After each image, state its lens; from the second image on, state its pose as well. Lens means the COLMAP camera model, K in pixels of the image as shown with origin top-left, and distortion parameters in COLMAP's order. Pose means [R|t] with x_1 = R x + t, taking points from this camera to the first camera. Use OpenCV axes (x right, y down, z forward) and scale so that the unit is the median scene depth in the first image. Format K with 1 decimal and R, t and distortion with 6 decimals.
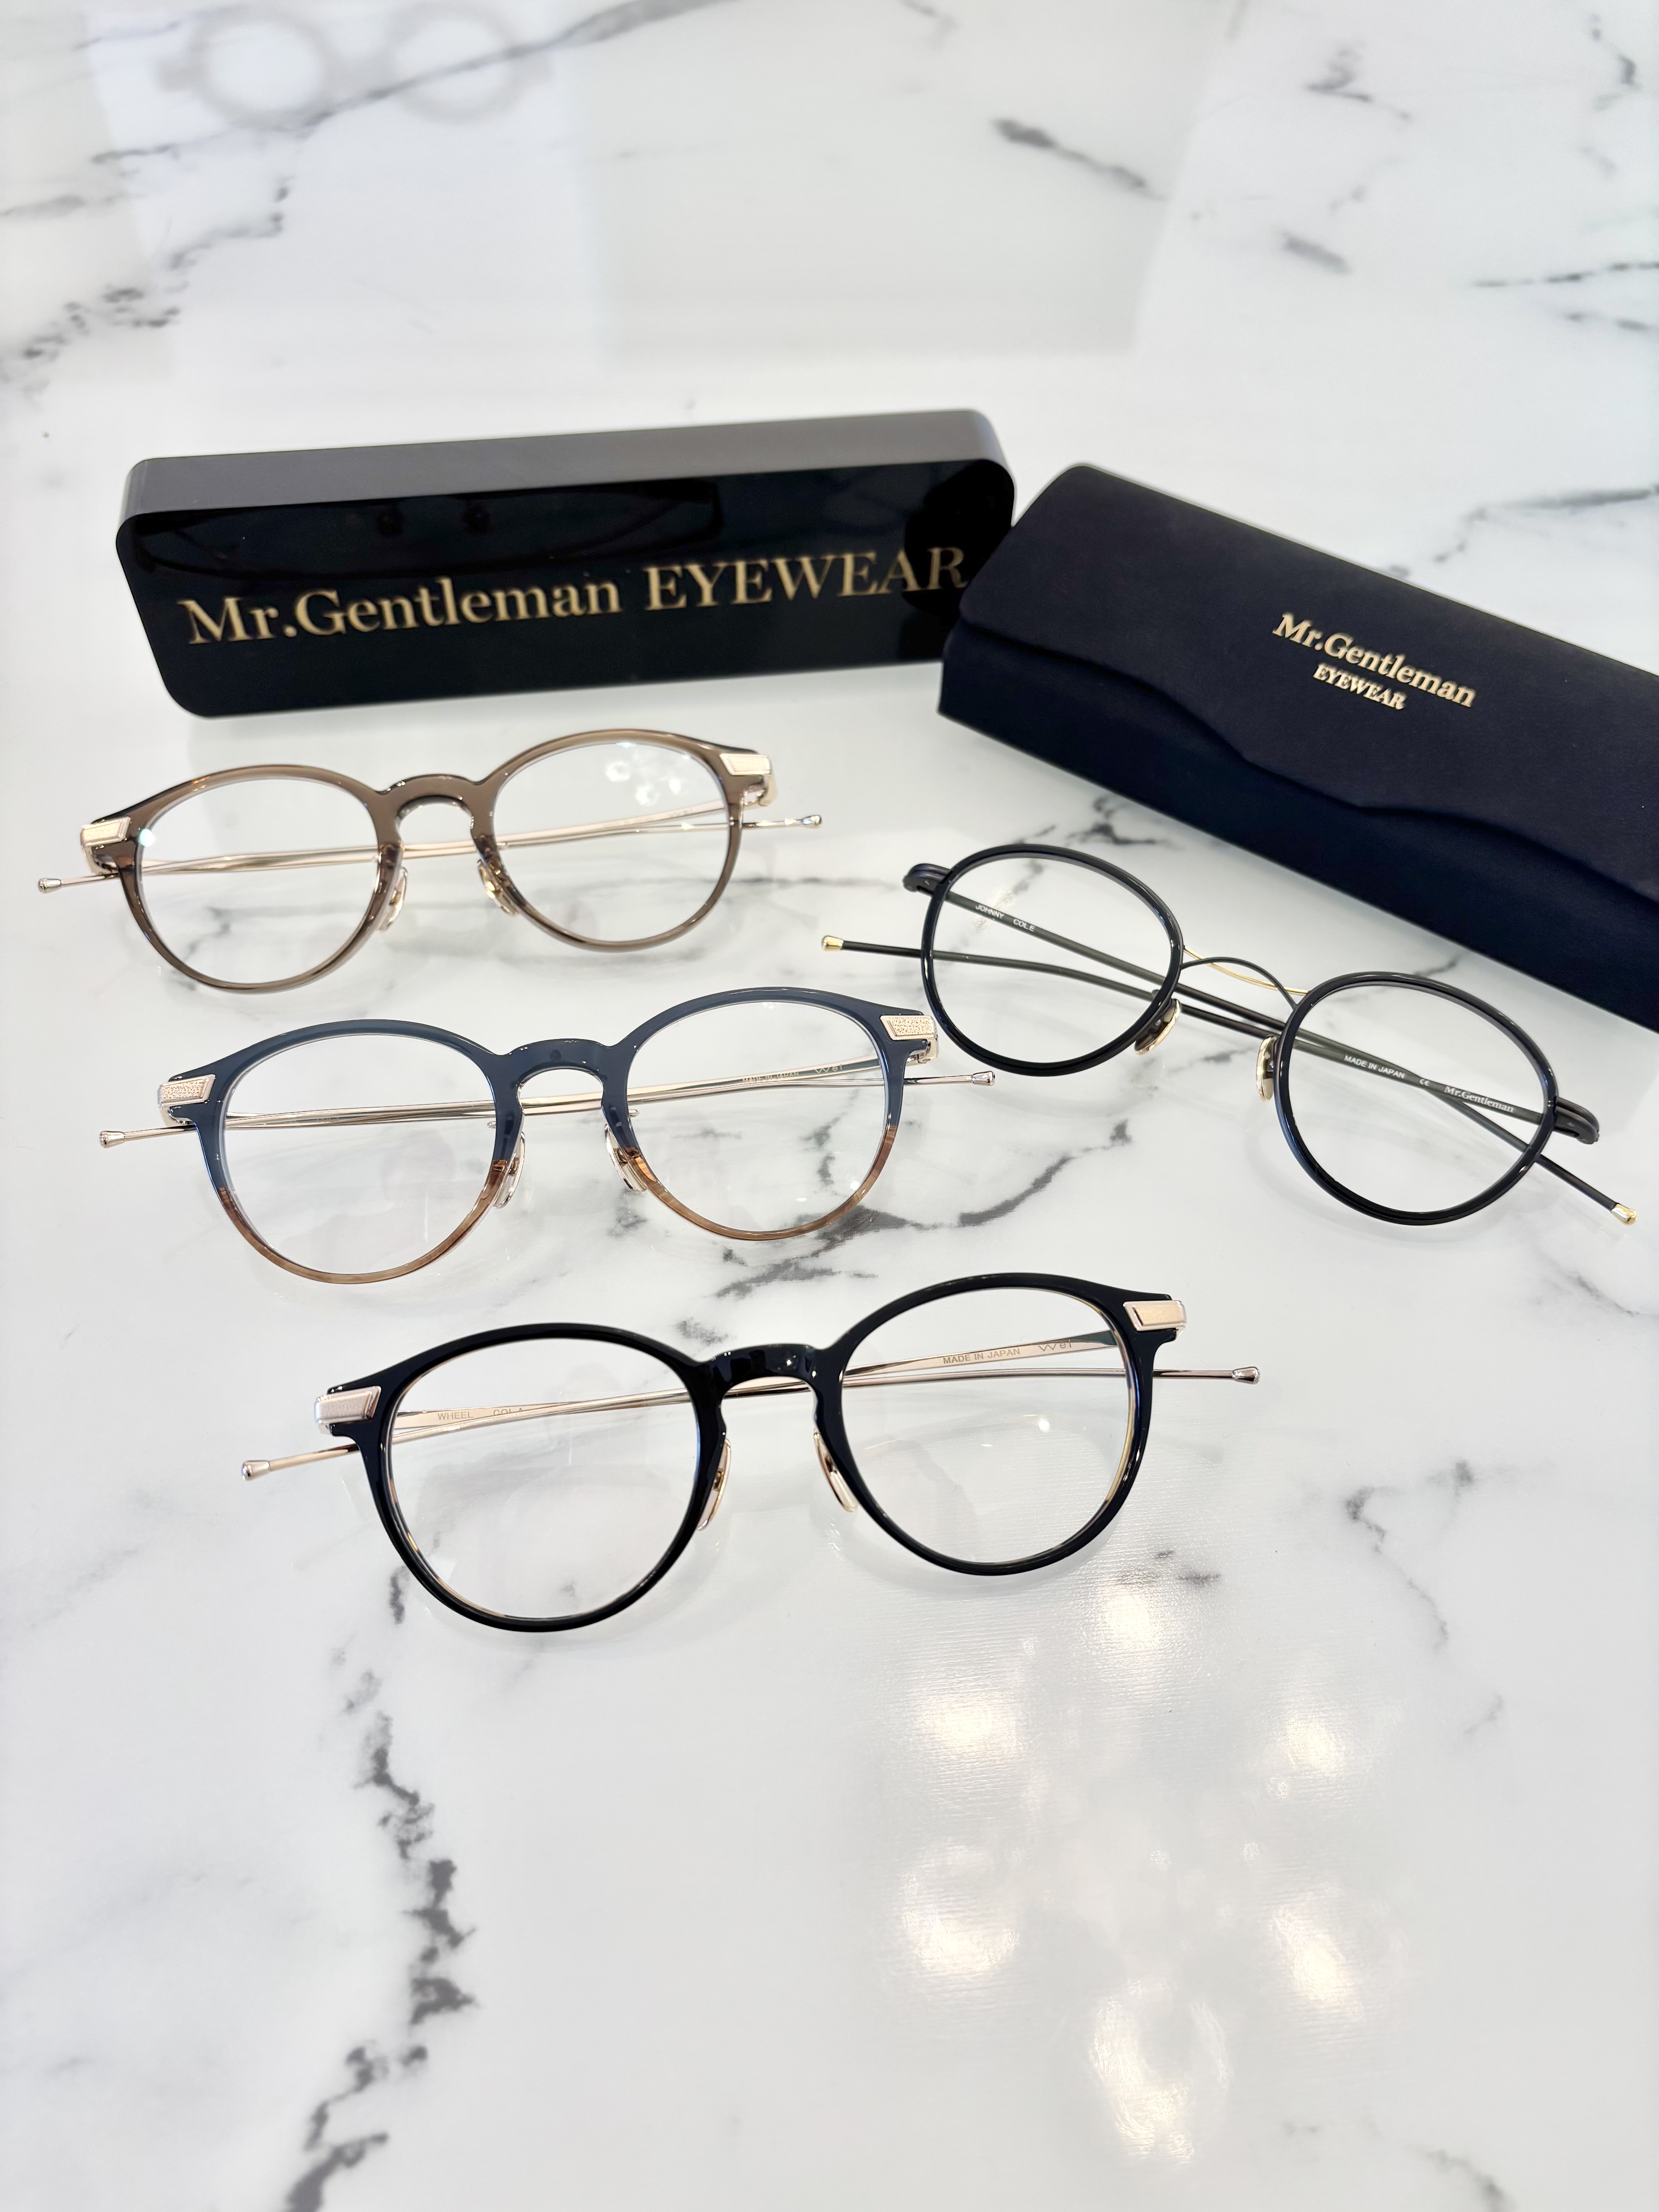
lens RADIAL K [[1757.4, 0, 836.3], [0, 1757.4, 1110.5], [0, 0, 1]] dist [0.026938, -0.051808]
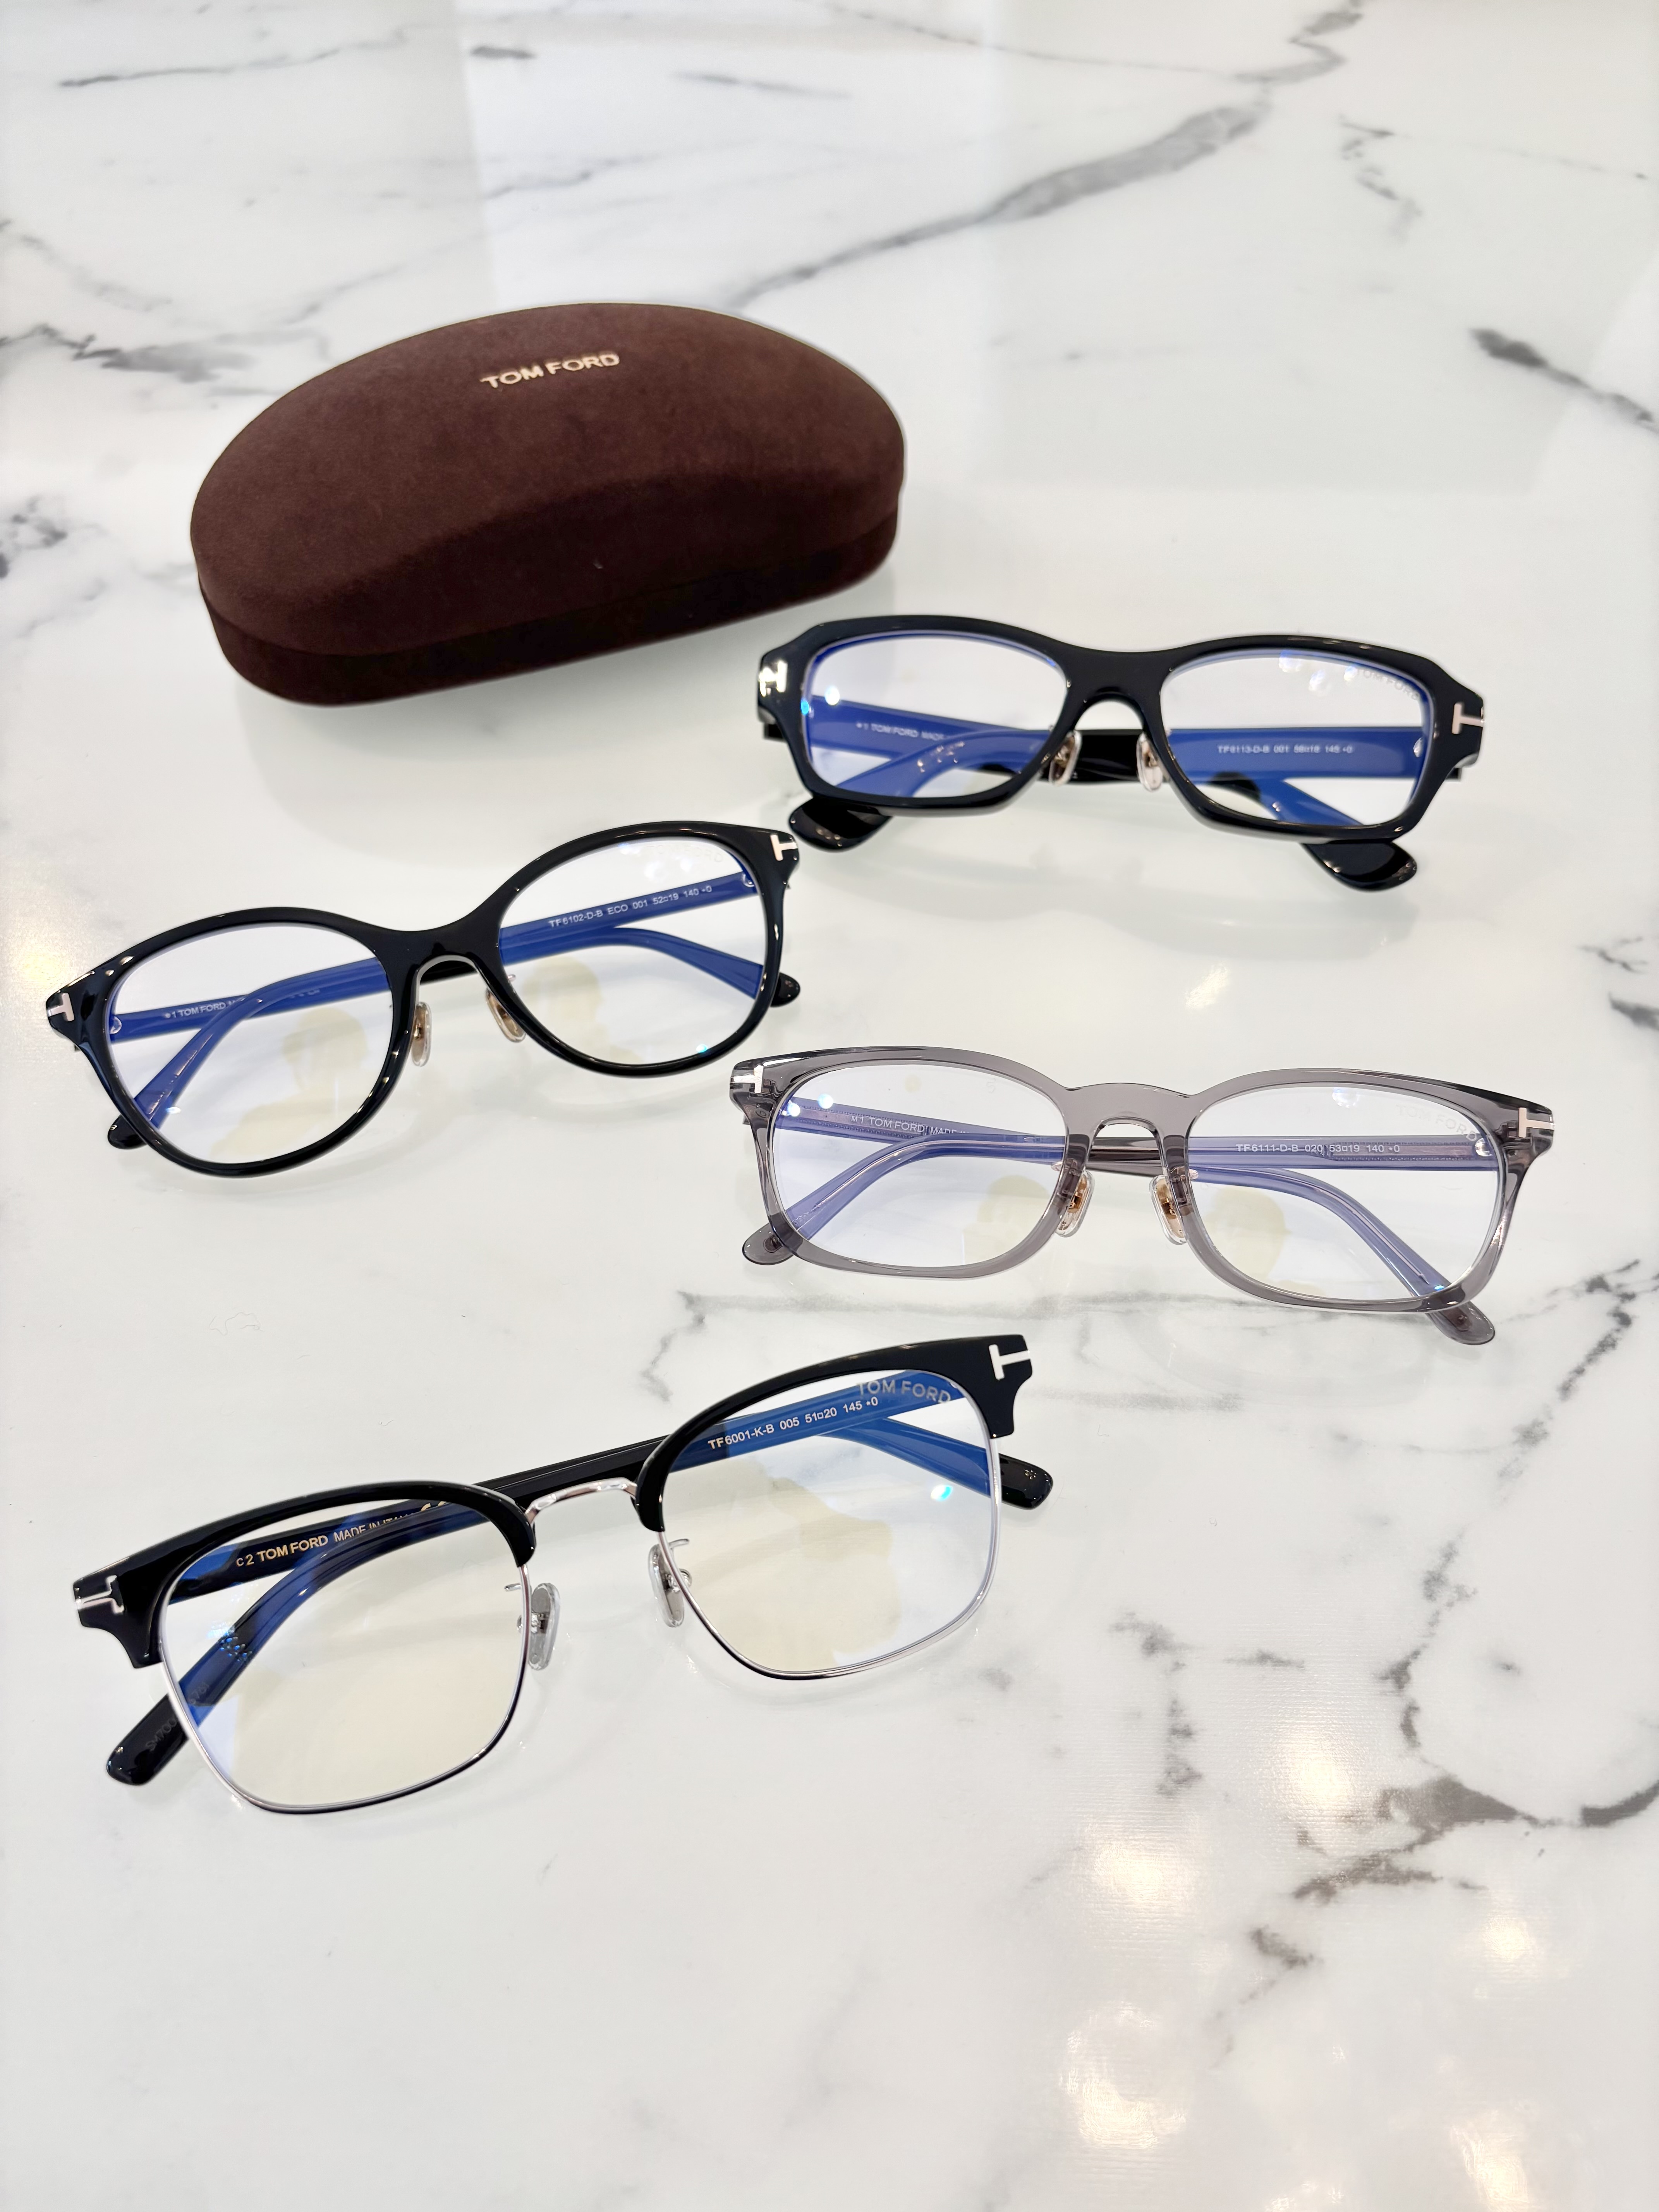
lens RADIAL K [[1757.4, 0, 831.8], [0, 1757.4, 1107.3], [0, 0, 1]] dist [0.026938, -0.051808]
pose [[0.992801, 0.084242, -0.085143, -0.236247], [-0.085343, 0.996308, -0.009366, -0.231288], [0.084039, 0.016565, 0.996325, 0.132823]]
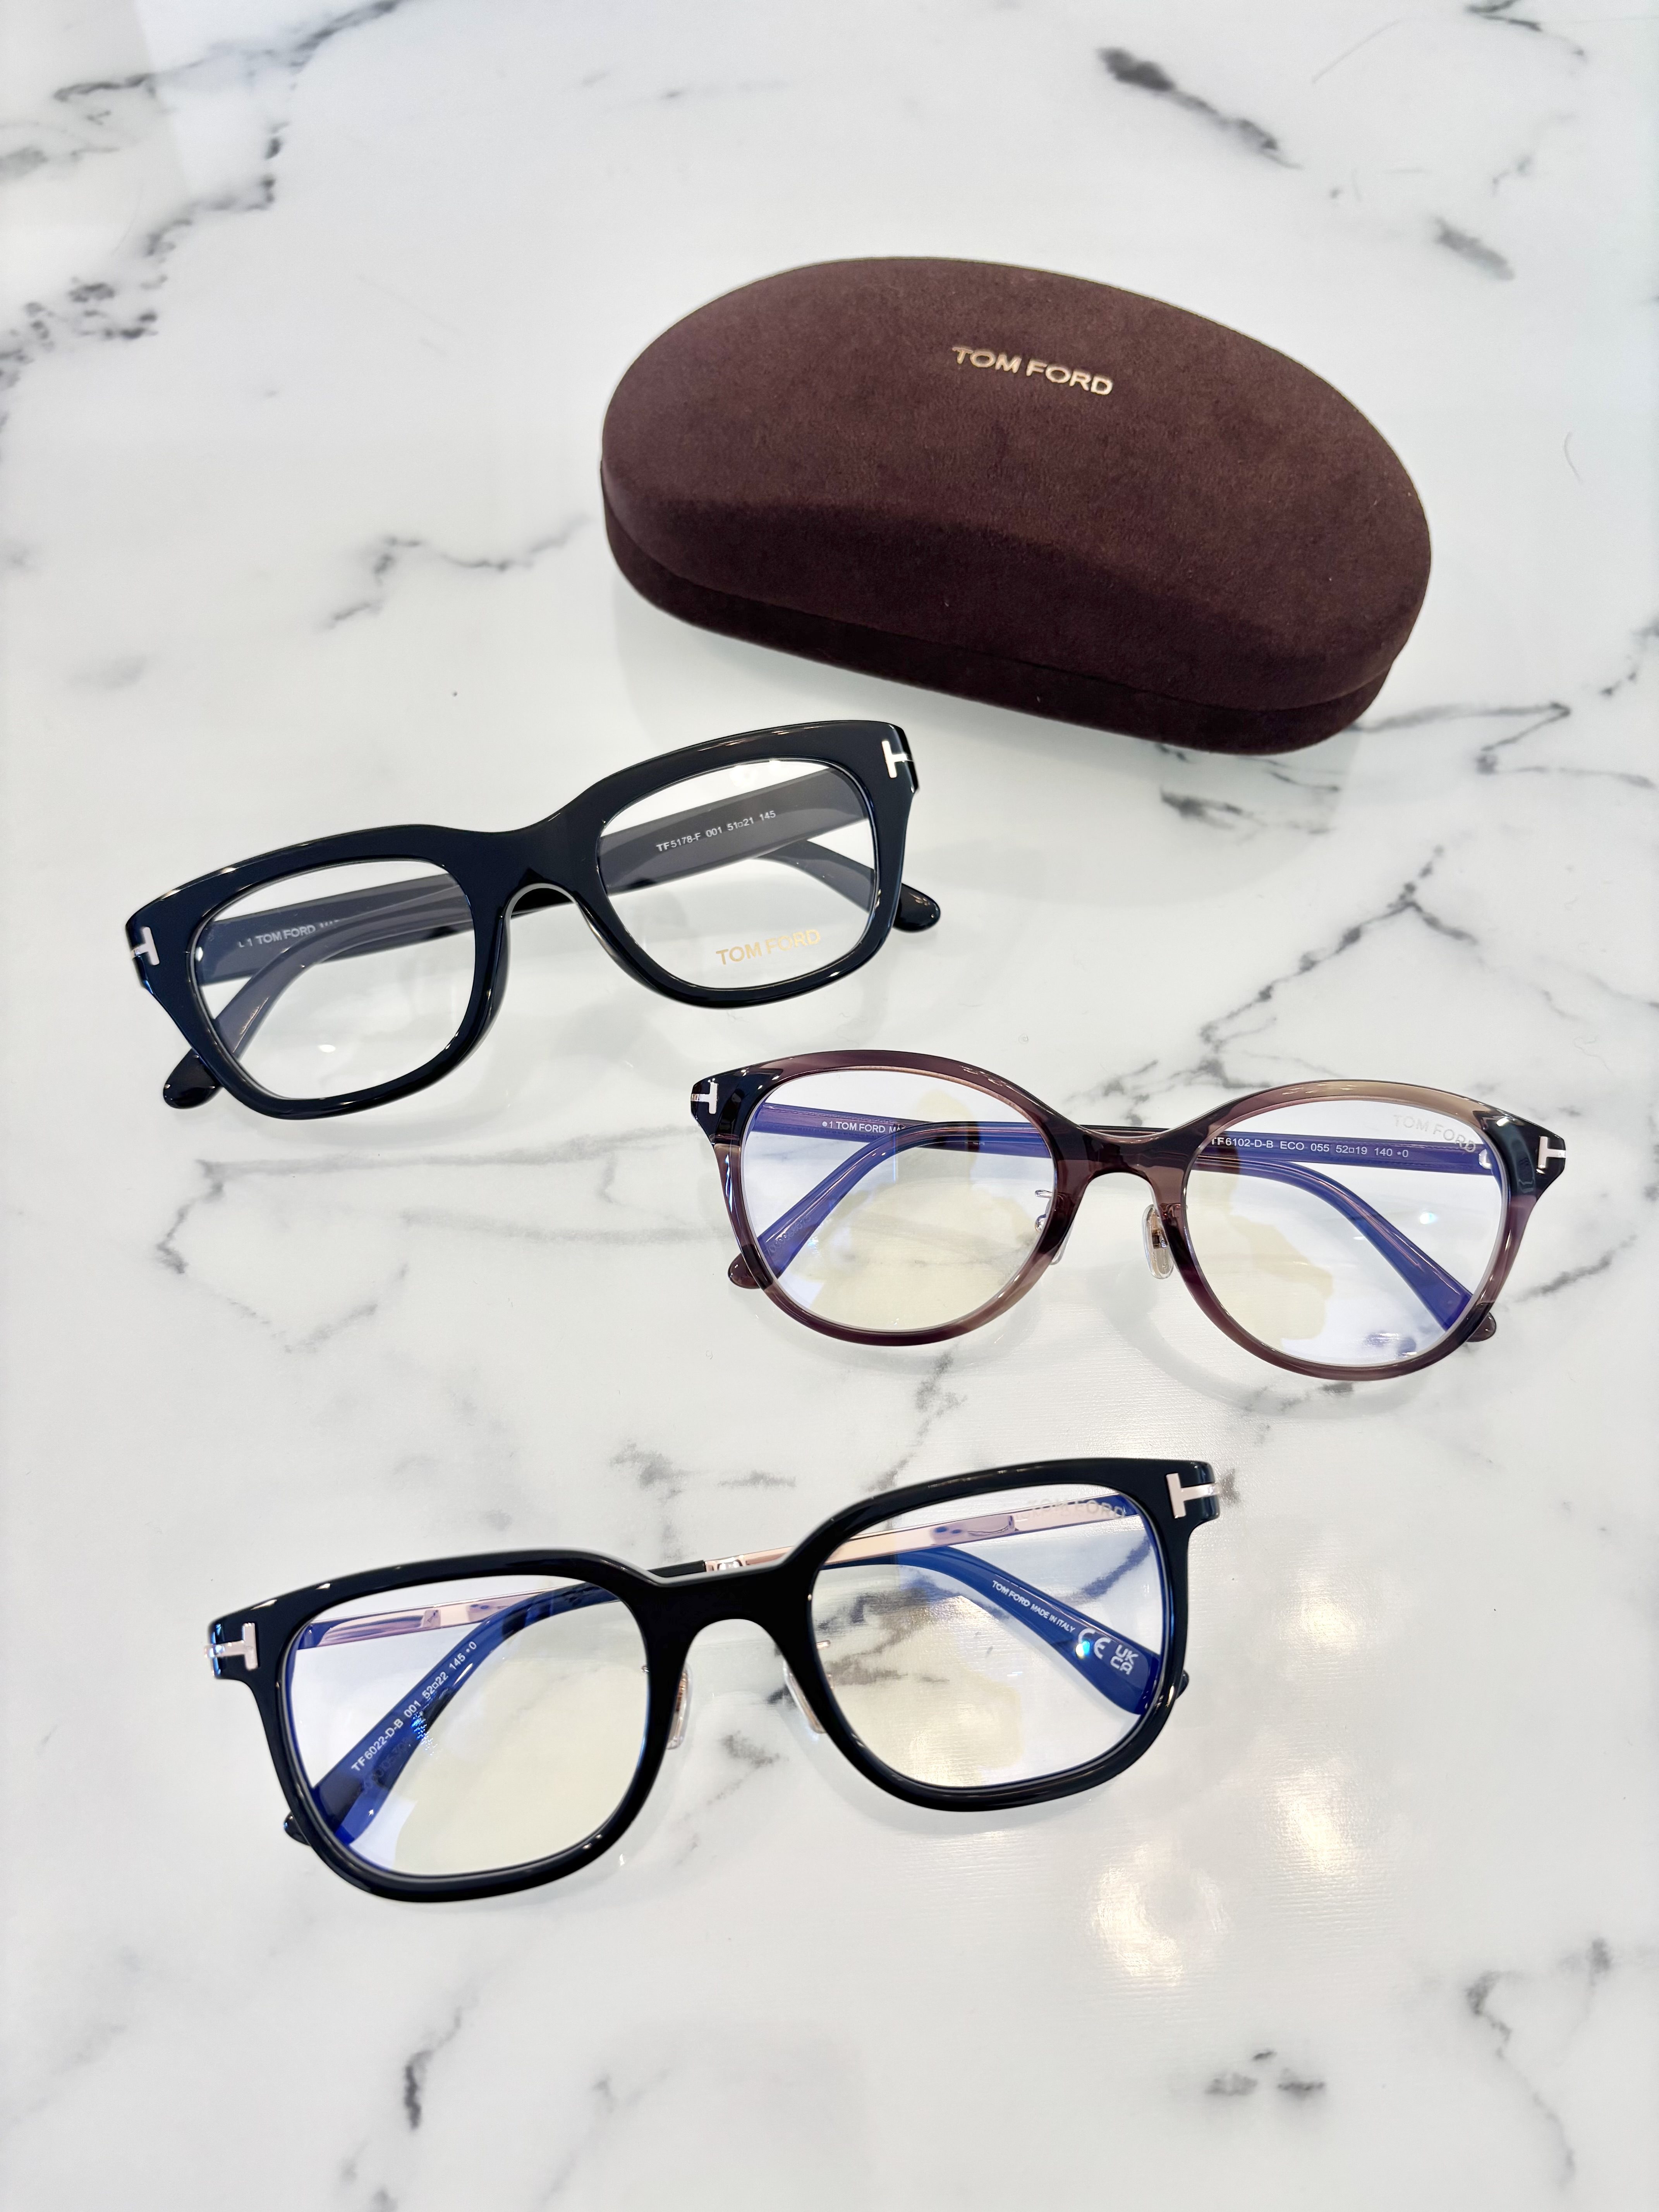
lens RADIAL K [[1757.4, 0, 833.8], [0, 1757.4, 1117.5], [0, 0, 1]] dist [0.026938, -0.051808]
pose [[0.999574, 0.026495, -0.012249, -0.030011], [-0.024616, 0.990668, 0.134053, -0.294161], [0.015687, -0.133694, 0.990899, 0.148546]]
